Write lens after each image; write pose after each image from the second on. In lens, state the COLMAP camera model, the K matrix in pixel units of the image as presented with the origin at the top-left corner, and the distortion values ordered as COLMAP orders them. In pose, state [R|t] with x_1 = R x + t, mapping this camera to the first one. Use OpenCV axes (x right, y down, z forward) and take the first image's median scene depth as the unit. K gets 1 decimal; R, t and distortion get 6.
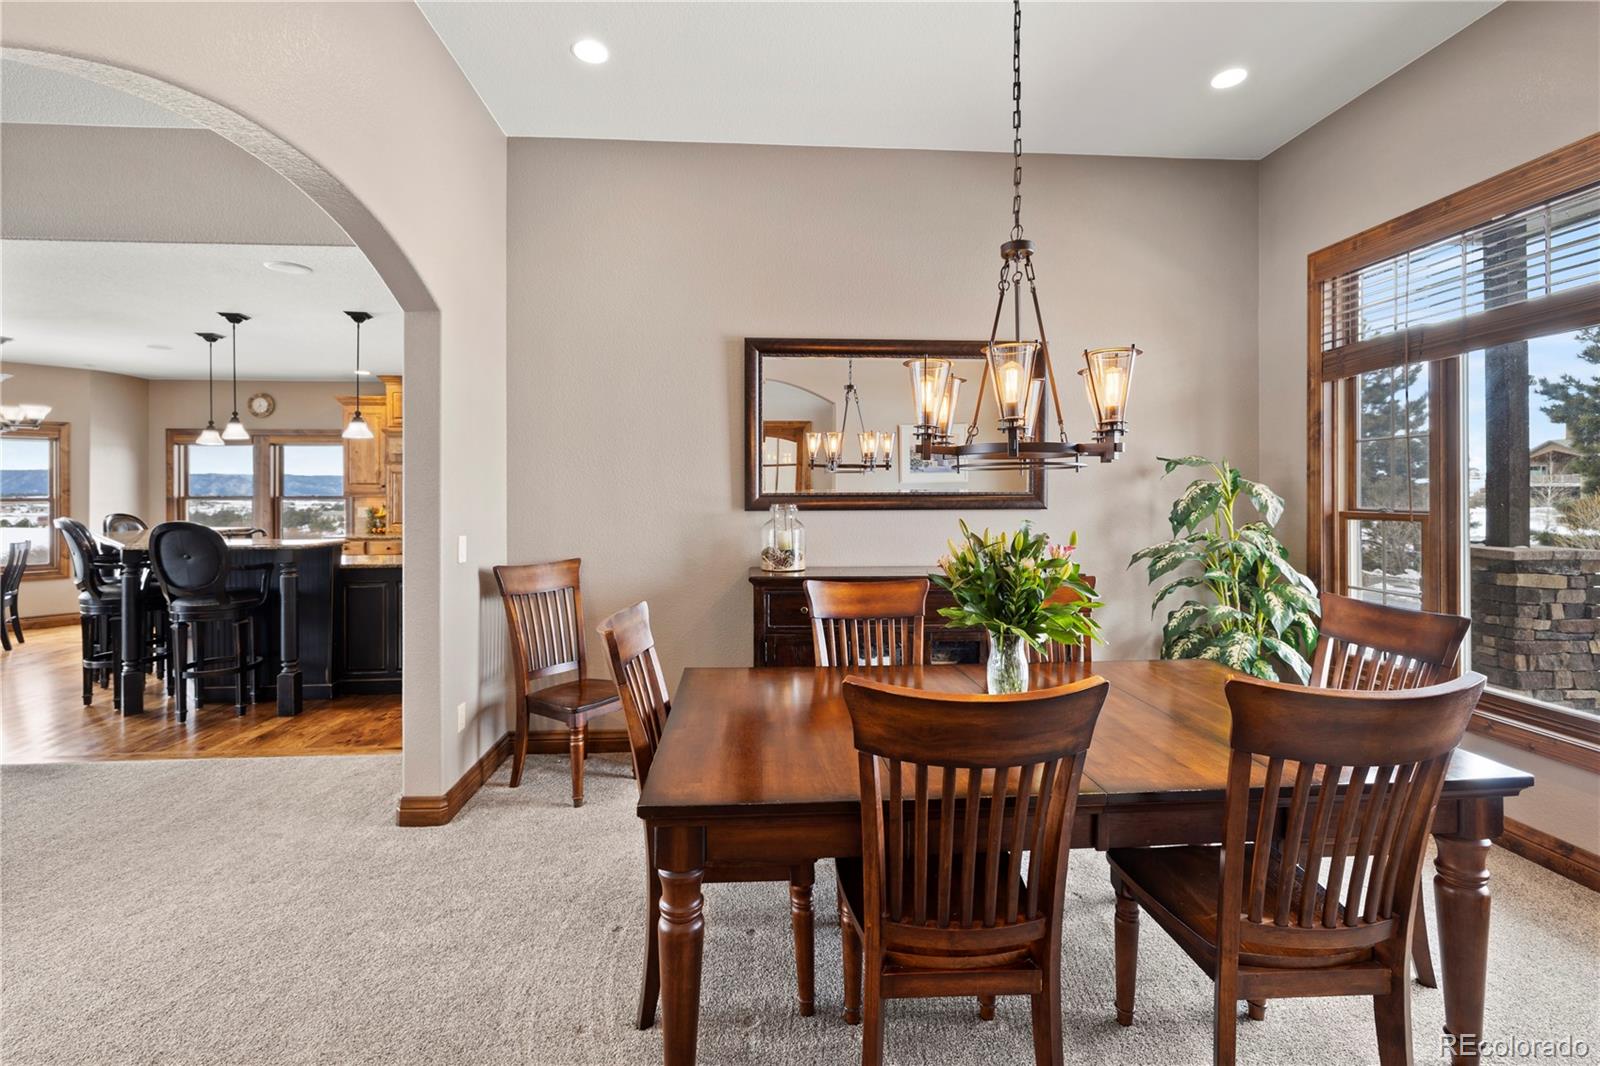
lens RADIAL K [[688.7, 0, 788.6], [0, 688.7, 491.0], [0, 0, 1]] dist [0.001234, -0.000466]
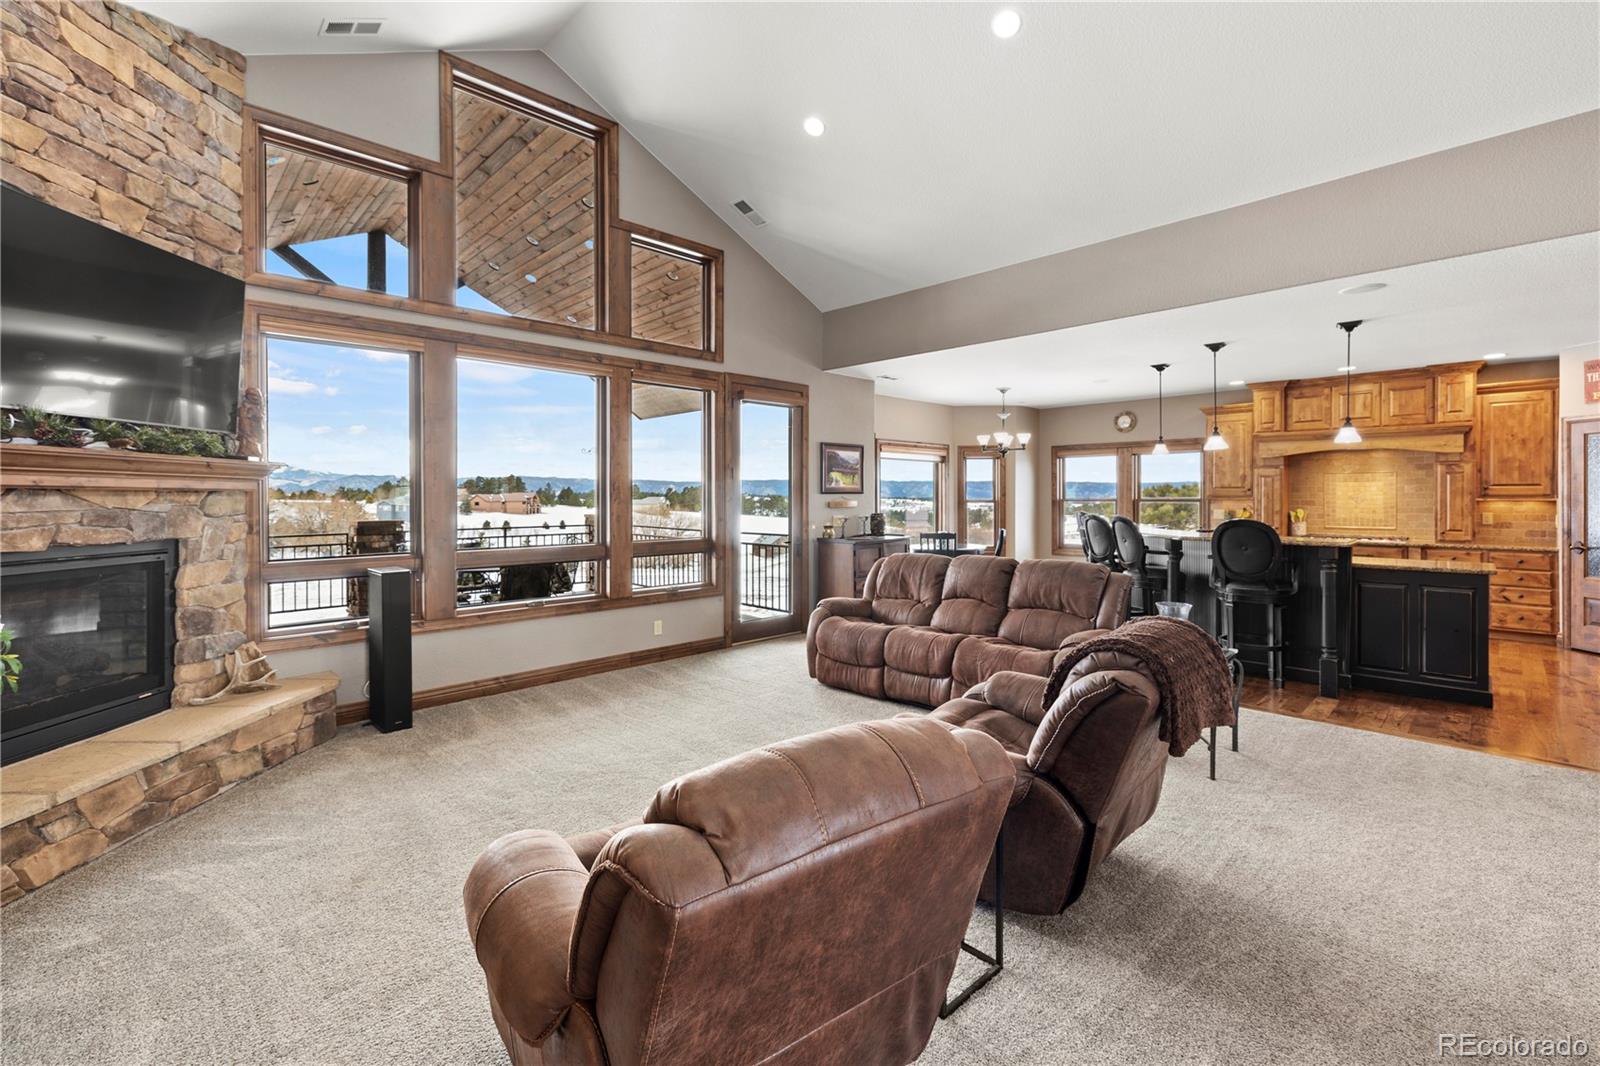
lens RADIAL K [[688.7, 0, 799.1], [0, 688.7, 501.3], [0, 0, 1]] dist [0.001234, -0.000466]
pose [[0.646441, 0.004078, -0.762953, -0.496532], [0.003188, 0.999963, 0.008046, 0.000424], [0.762957, -0.007633, 0.646404, -0.410464]]
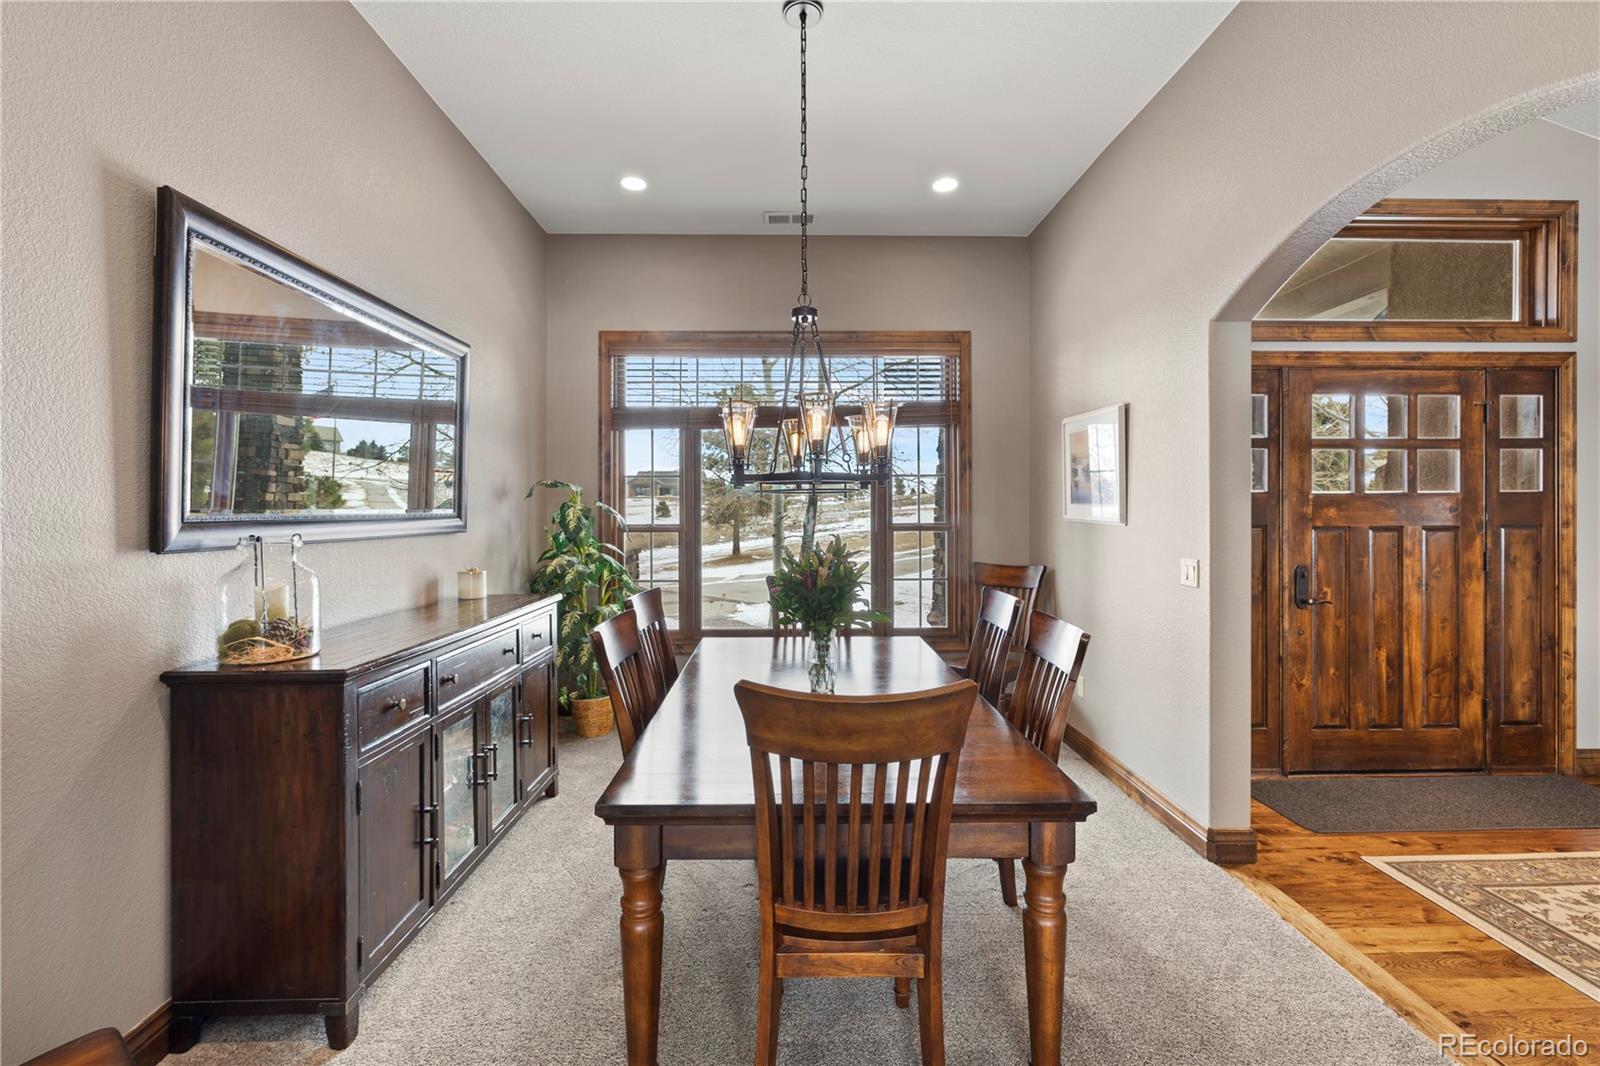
lens RADIAL K [[688.7, 0, 809.5], [0, 688.7, 512.0], [0, 0, 1]] dist [0.001234, -0.000466]
pose [[0.049693, -0.001436, 0.998764, -0.500052], [0.000198, 0.999999, 0.001428, -0.000810], [-0.998765, 0.000126, 0.049693, 0.546870]]
